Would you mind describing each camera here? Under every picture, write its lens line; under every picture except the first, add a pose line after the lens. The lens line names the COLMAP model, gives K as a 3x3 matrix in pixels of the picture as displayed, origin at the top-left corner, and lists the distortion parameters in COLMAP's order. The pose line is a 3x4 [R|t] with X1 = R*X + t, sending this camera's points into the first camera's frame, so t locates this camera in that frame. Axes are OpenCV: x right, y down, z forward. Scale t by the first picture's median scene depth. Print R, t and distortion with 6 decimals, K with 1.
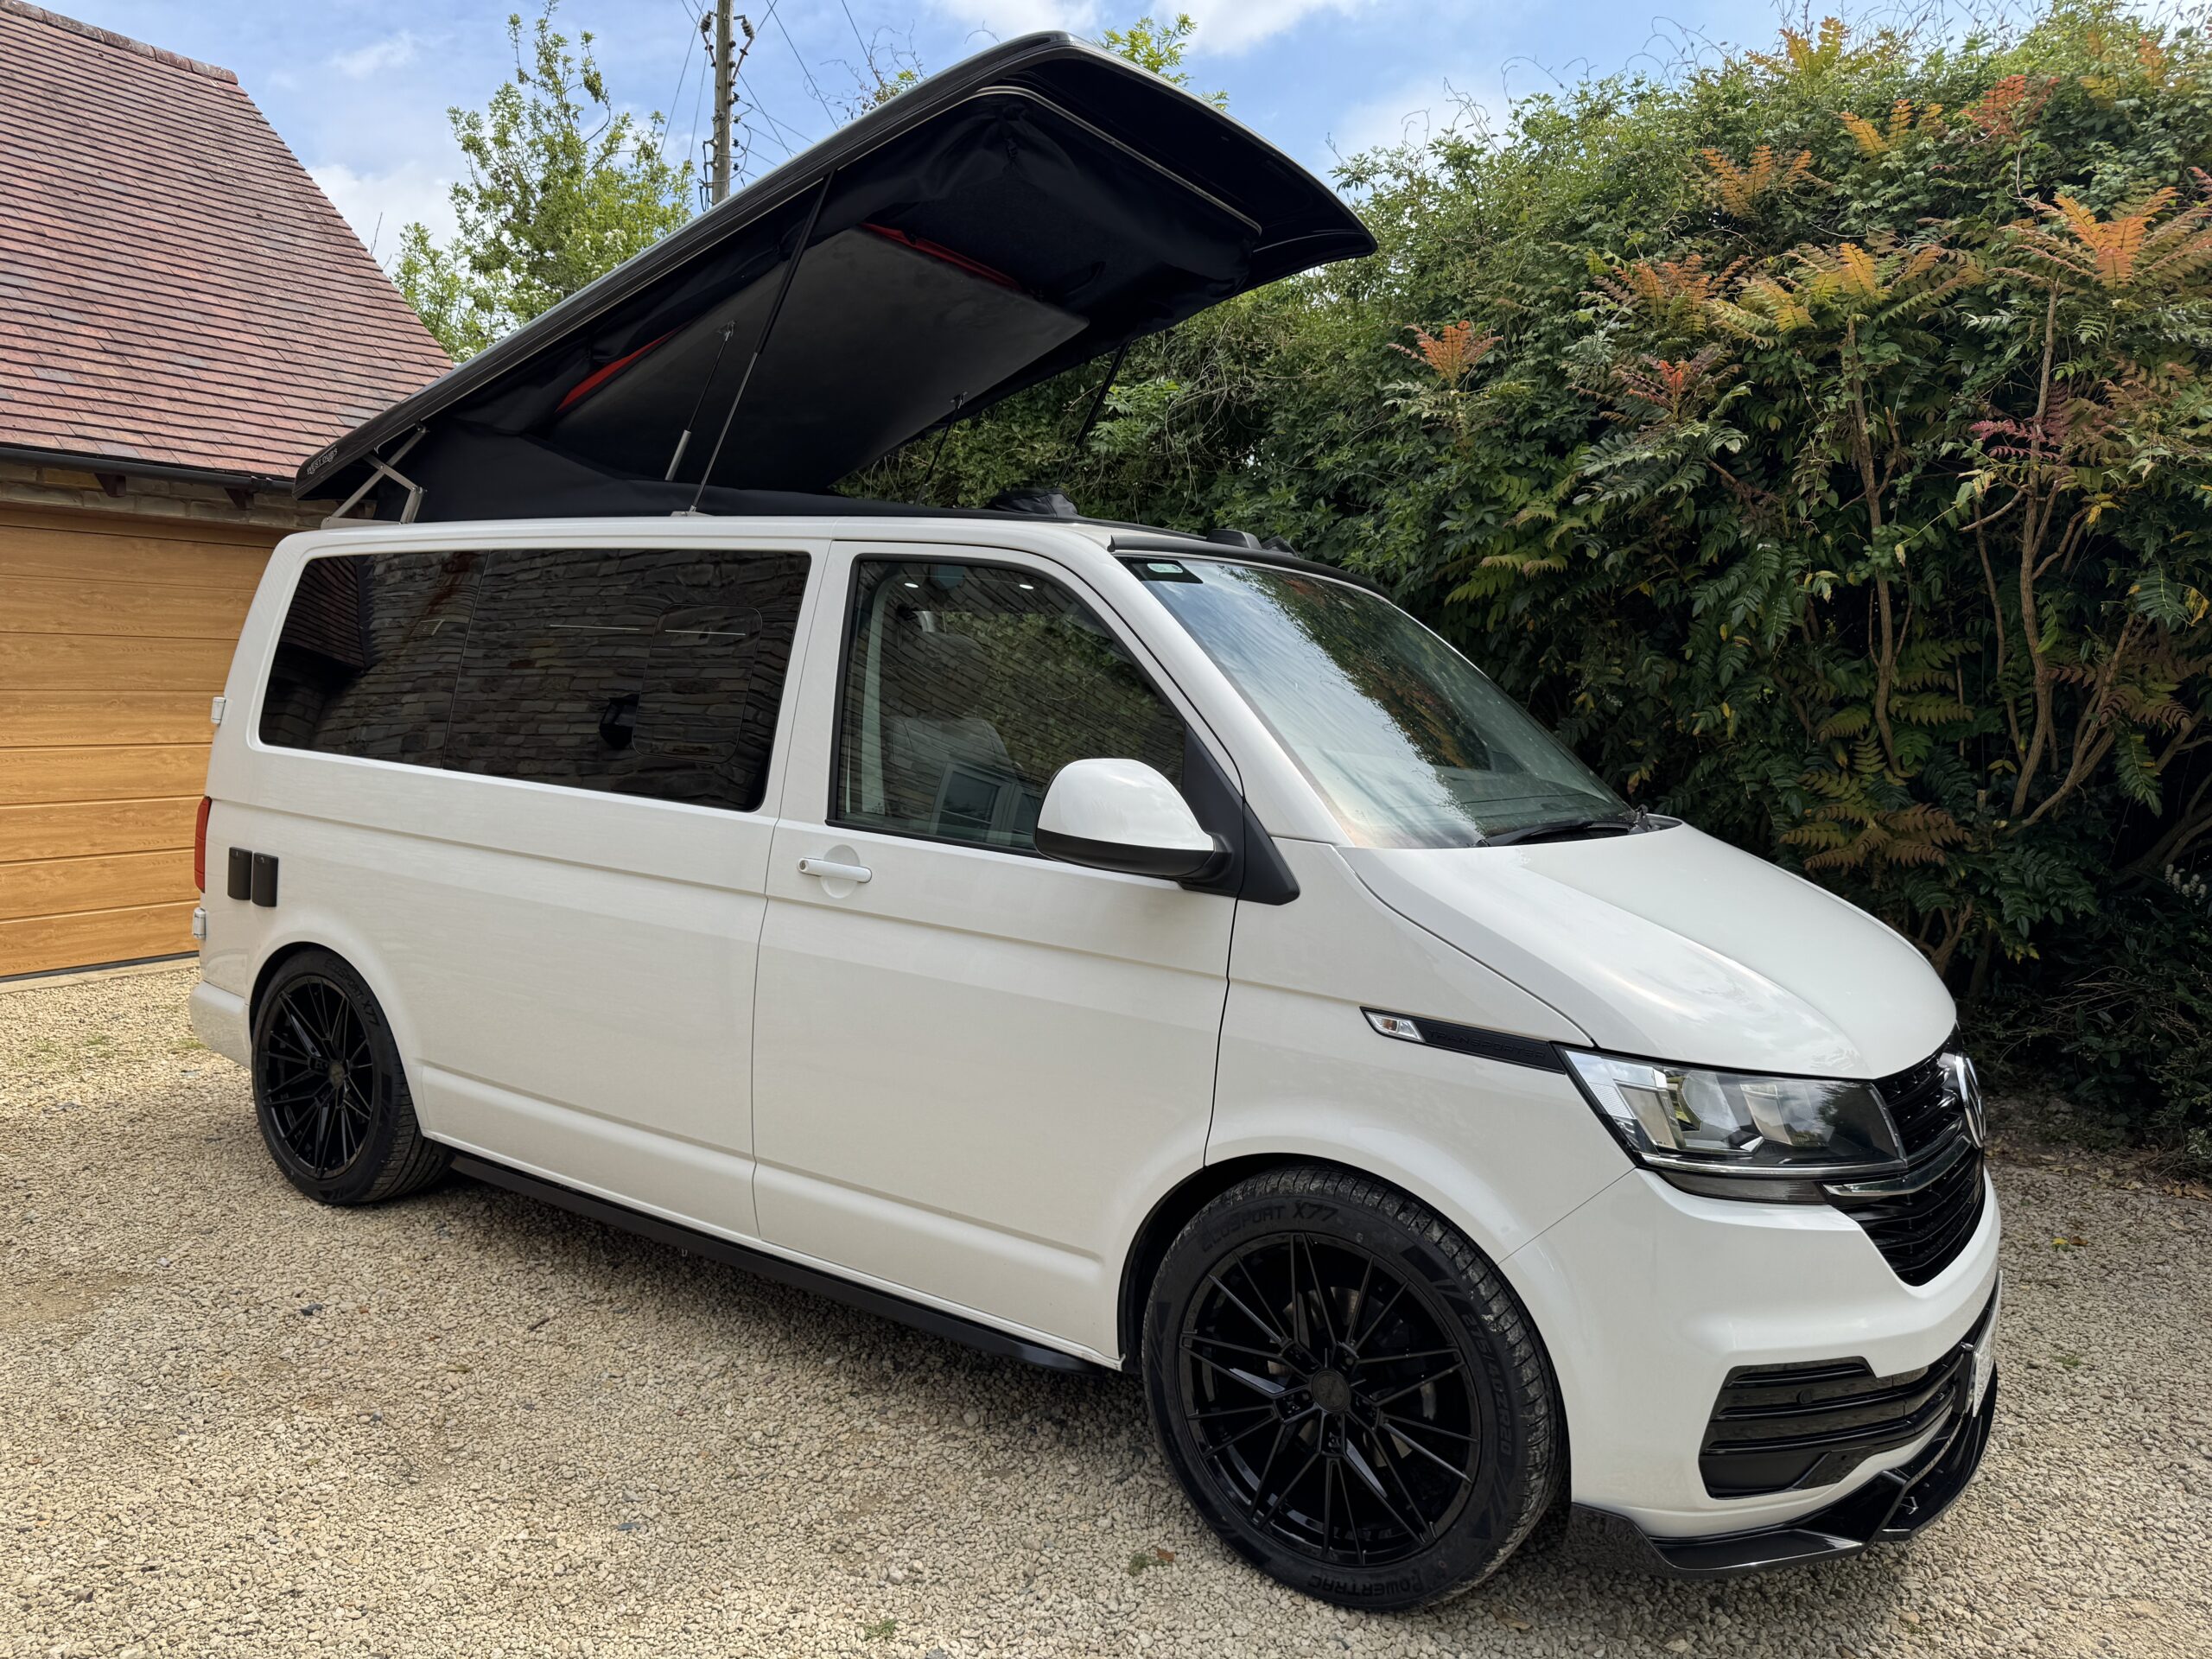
lens RADIAL K [[1597.5, 0, 1111.5], [0, 1597.5, 832.9], [0, 0, 1]] dist [0.001152, -0.007007]
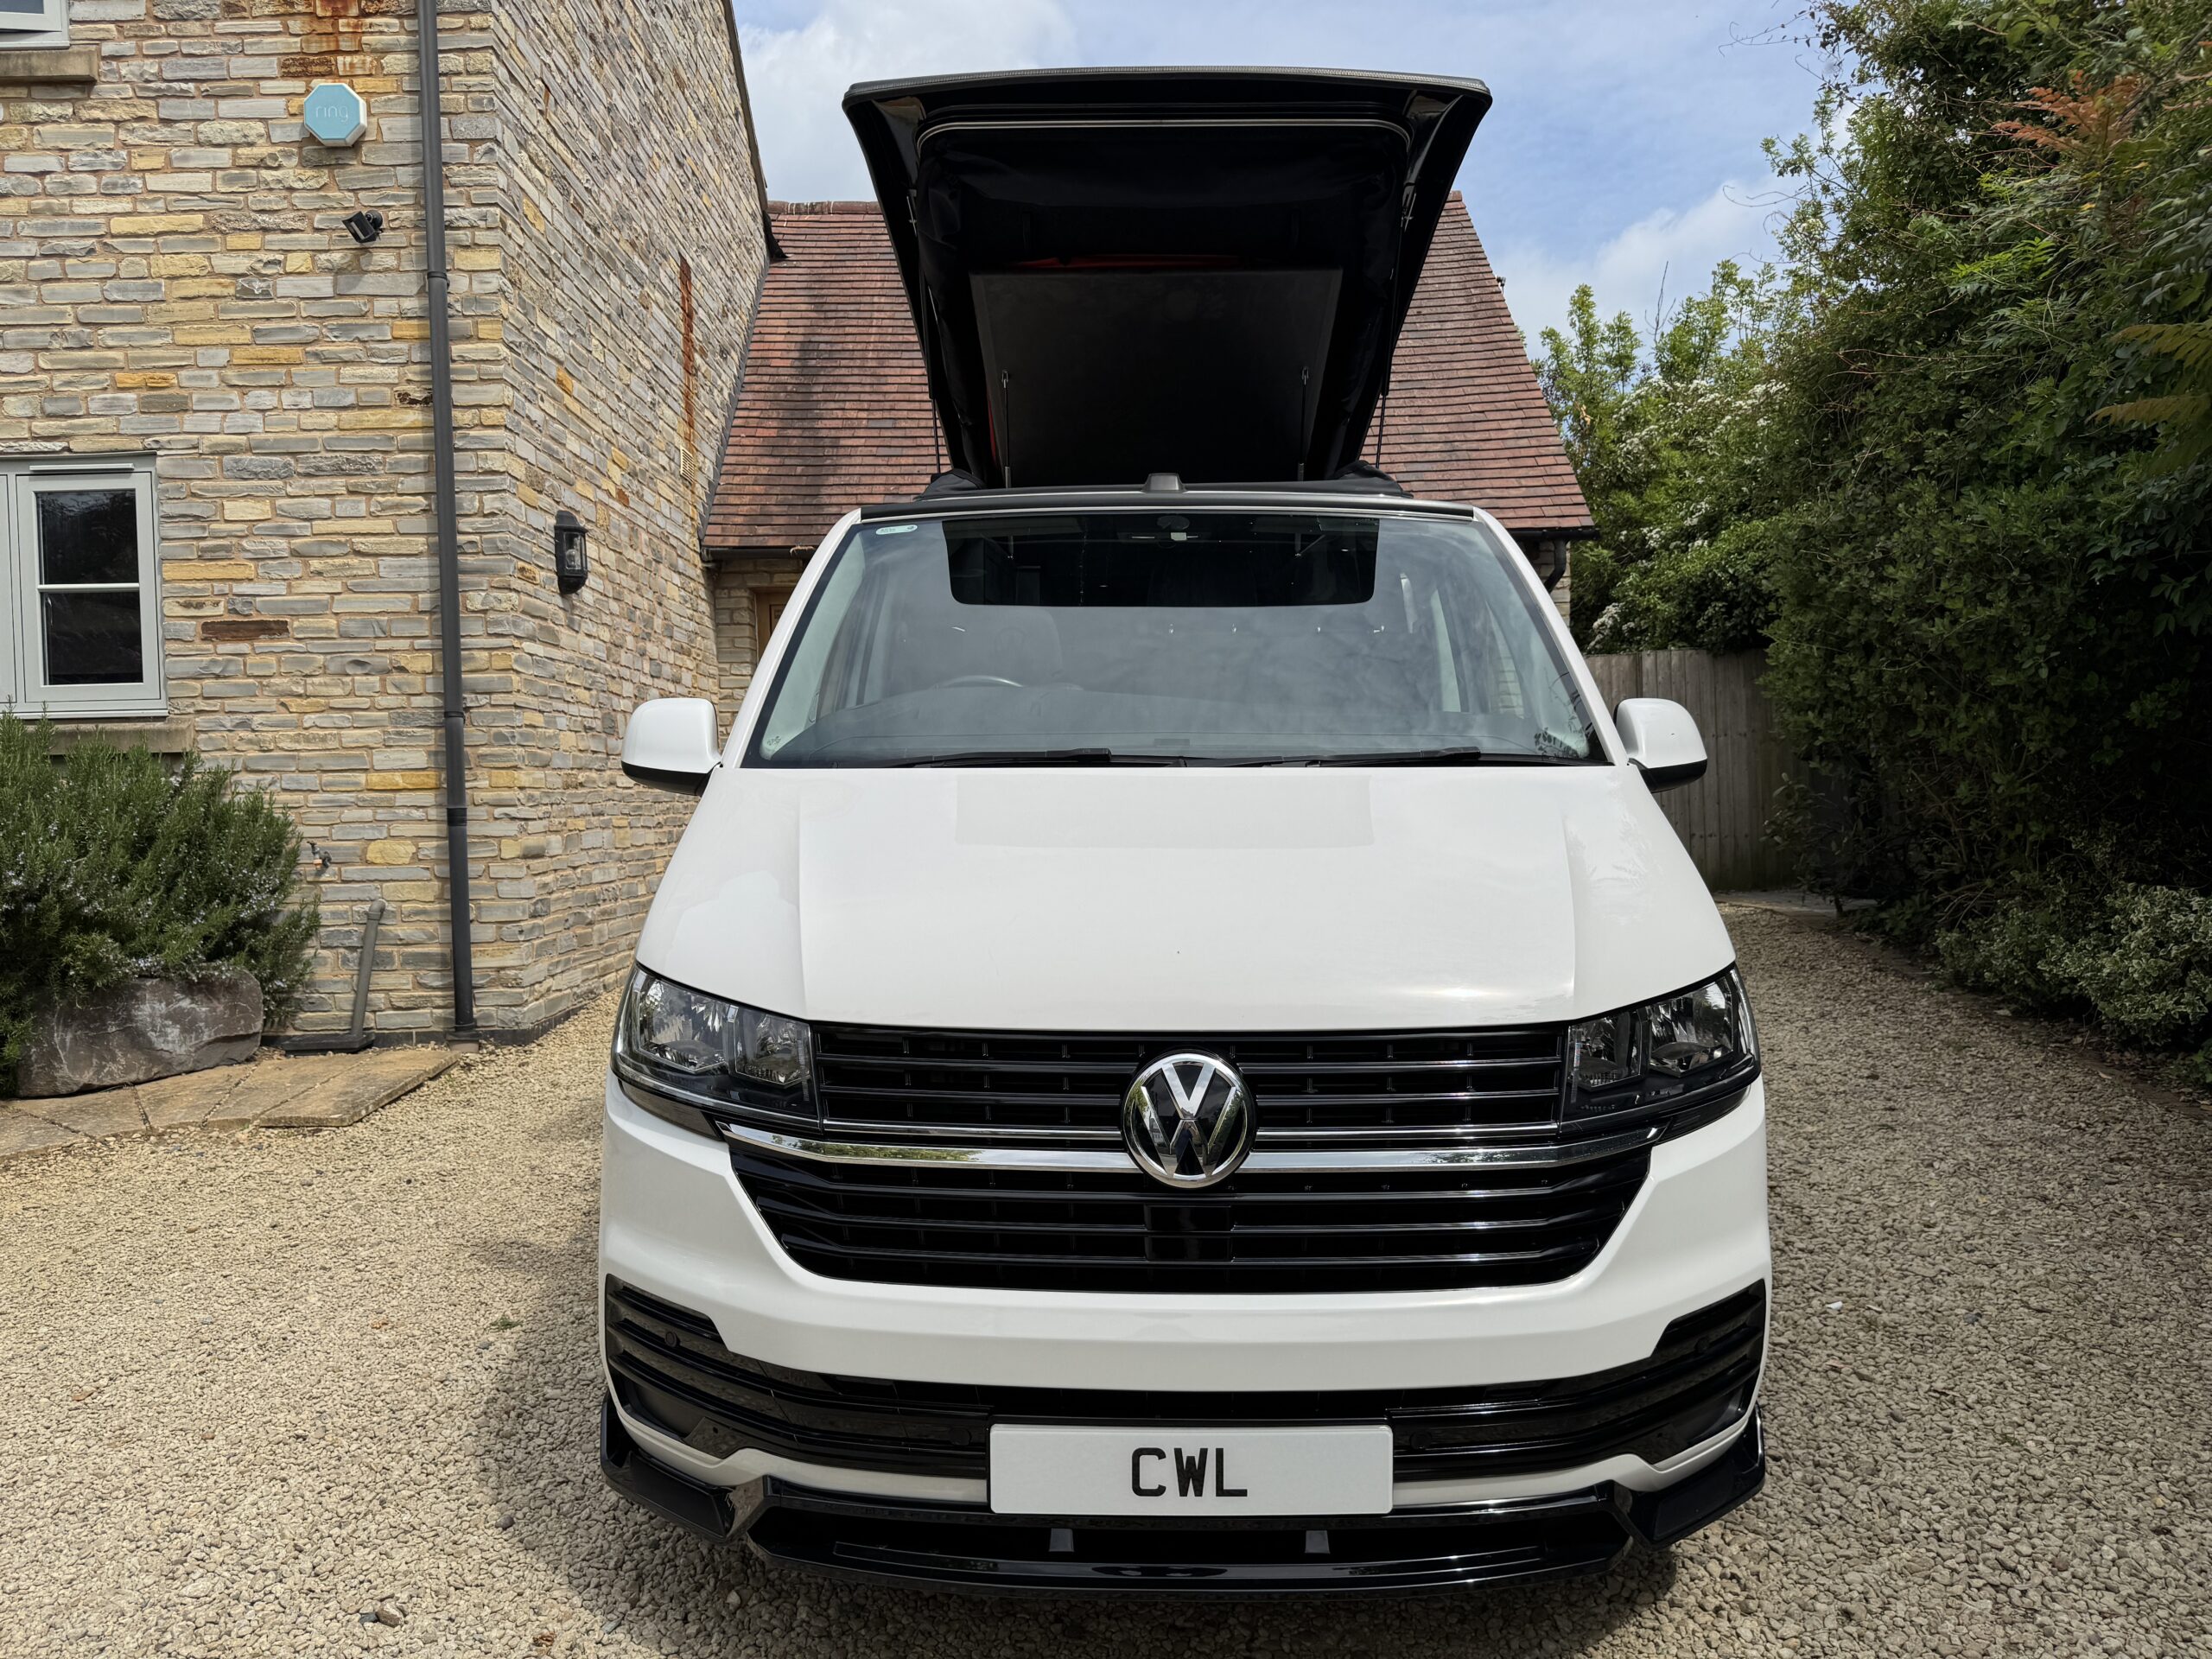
lens RADIAL K [[1597.5, 0, 1111.5], [0, 1597.5, 832.9], [0, 0, 1]] dist [0.001152, -0.007007]
pose [[0.539532, 0.020662, -0.841711, 0.706825], [-0.049291, 0.998759, -0.007078, 0.029258], [0.840521, 0.045308, 0.539881, 0.369687]]
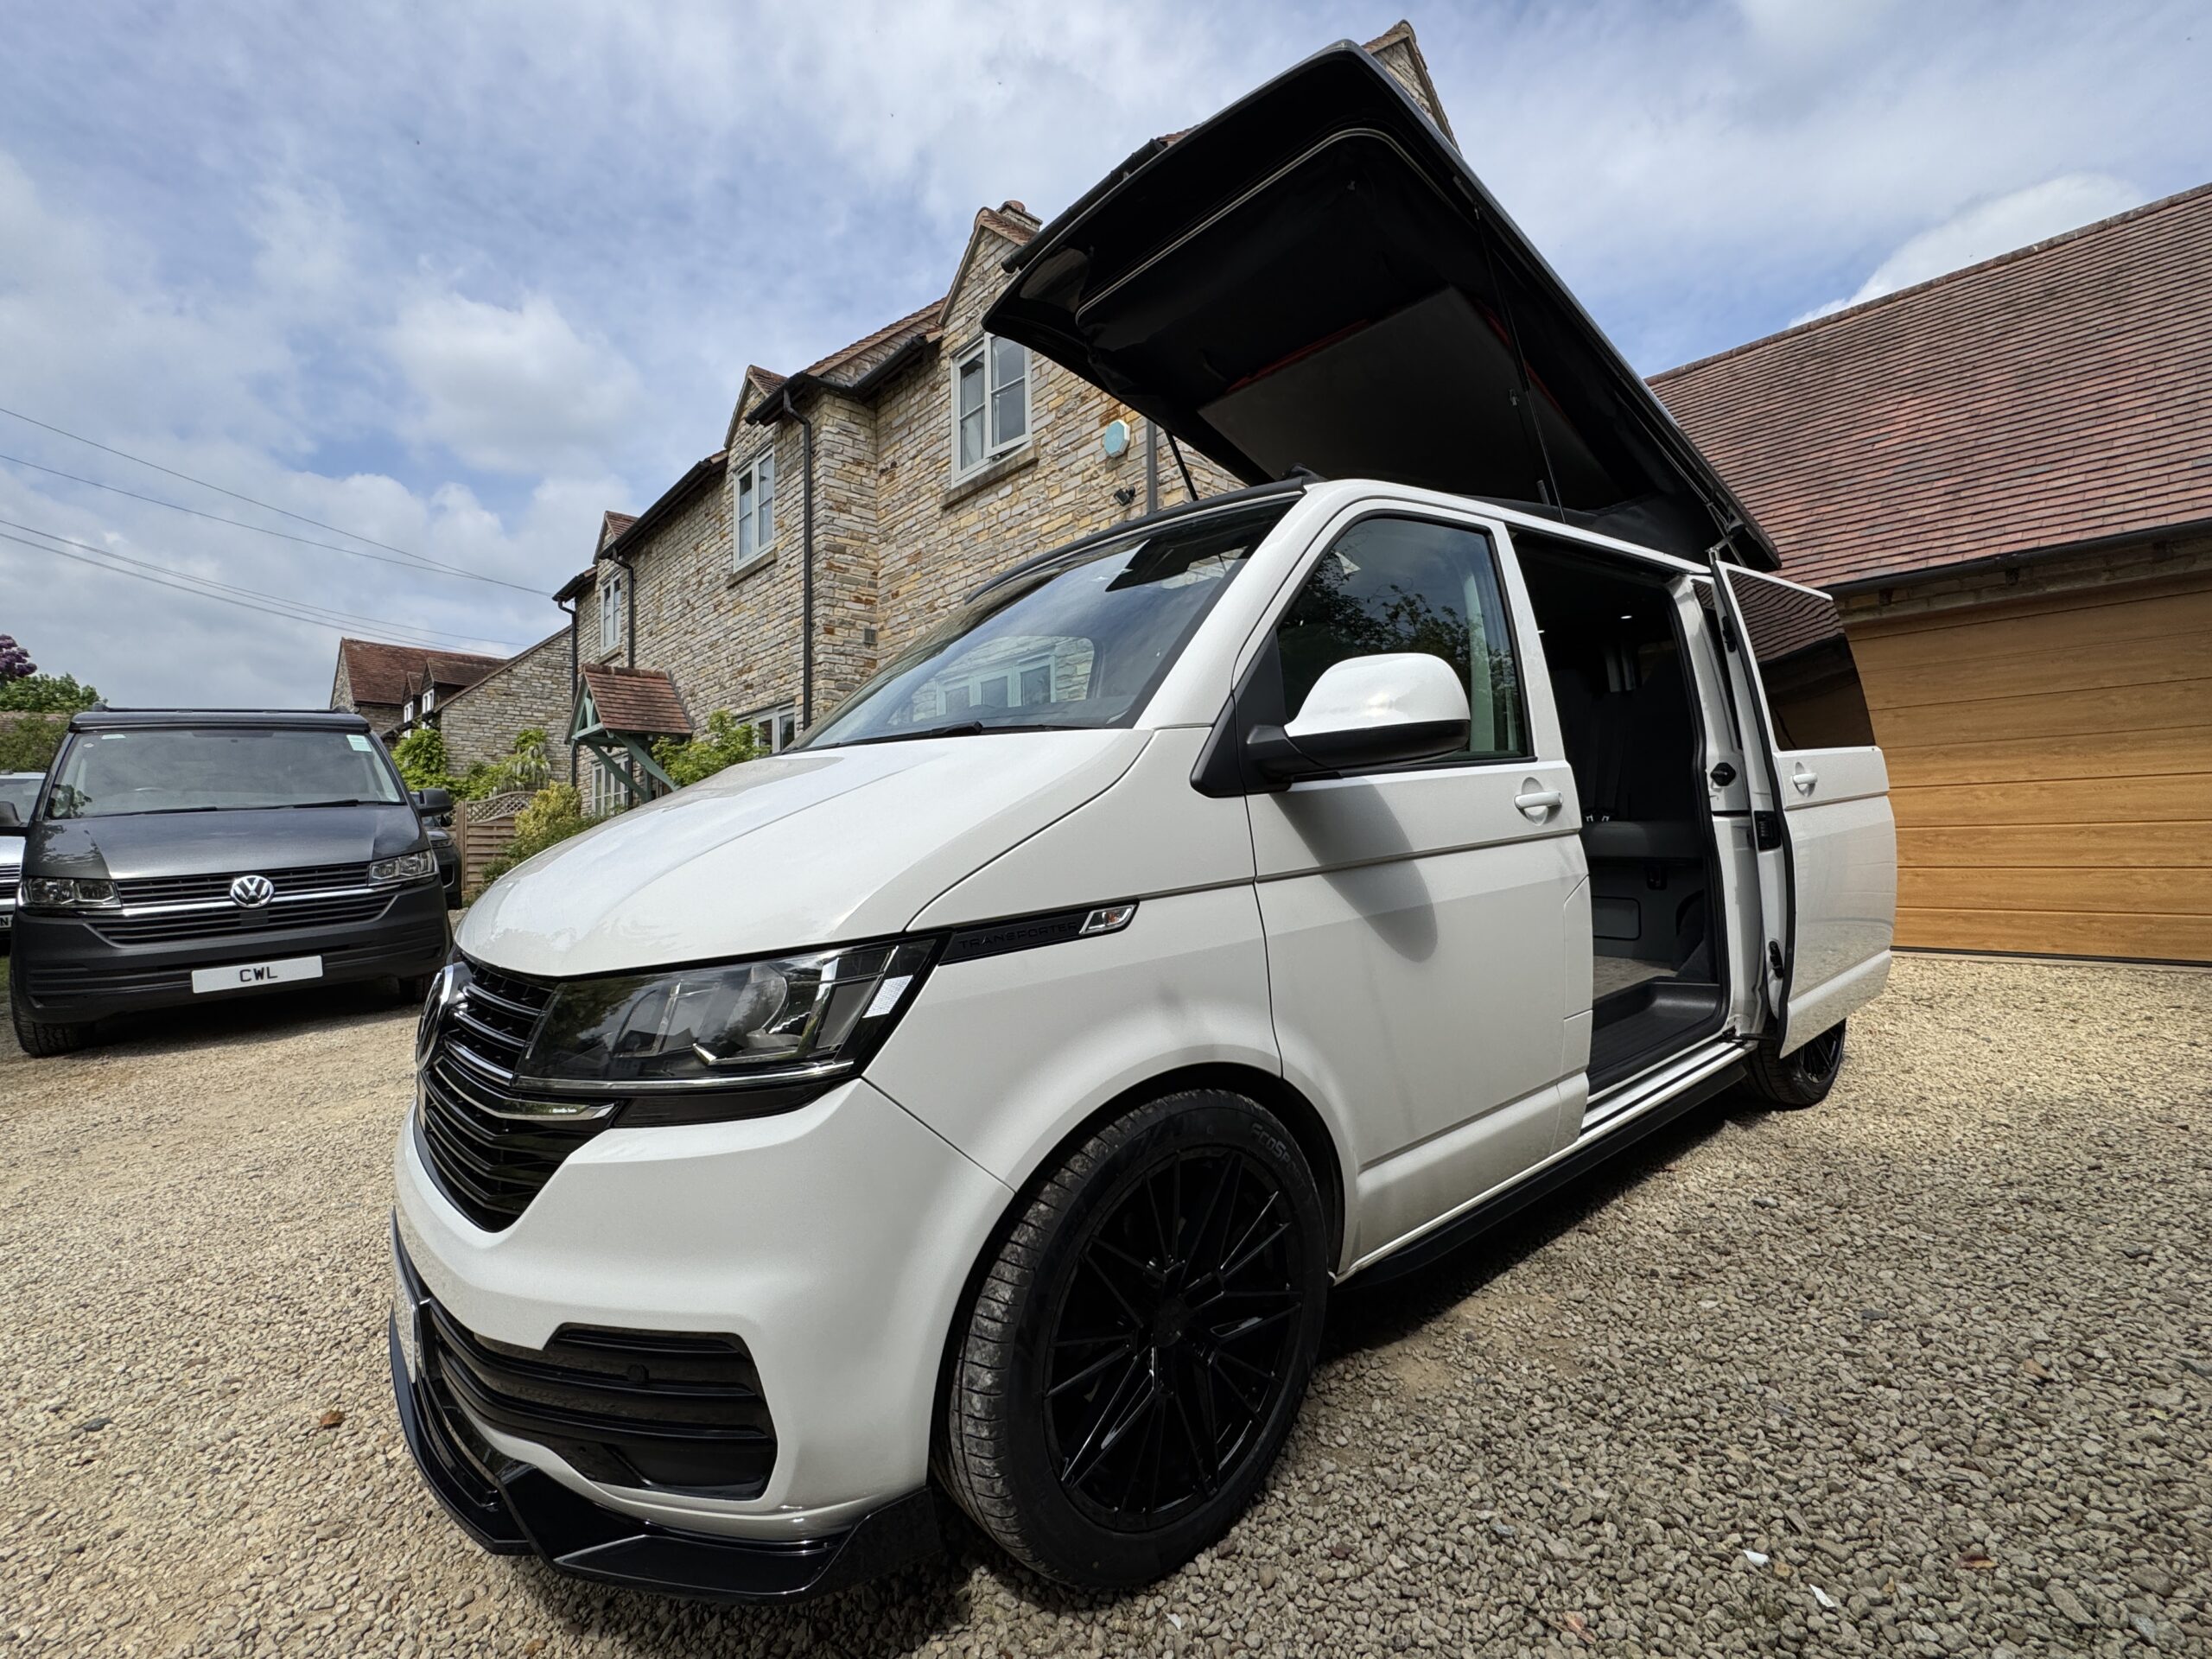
lens RADIAL K [[983.2, 0, 1098.4], [0, 983.2, 837.5], [0, 0, 1]] dist [-0.002708, 0.000526]
pose [[-0.306533, -0.004233, -0.951851, 0.612479], [-0.066866, 0.997615, 0.017098, 0.017266], [0.949509, 0.068888, -0.306085, 0.971422]]
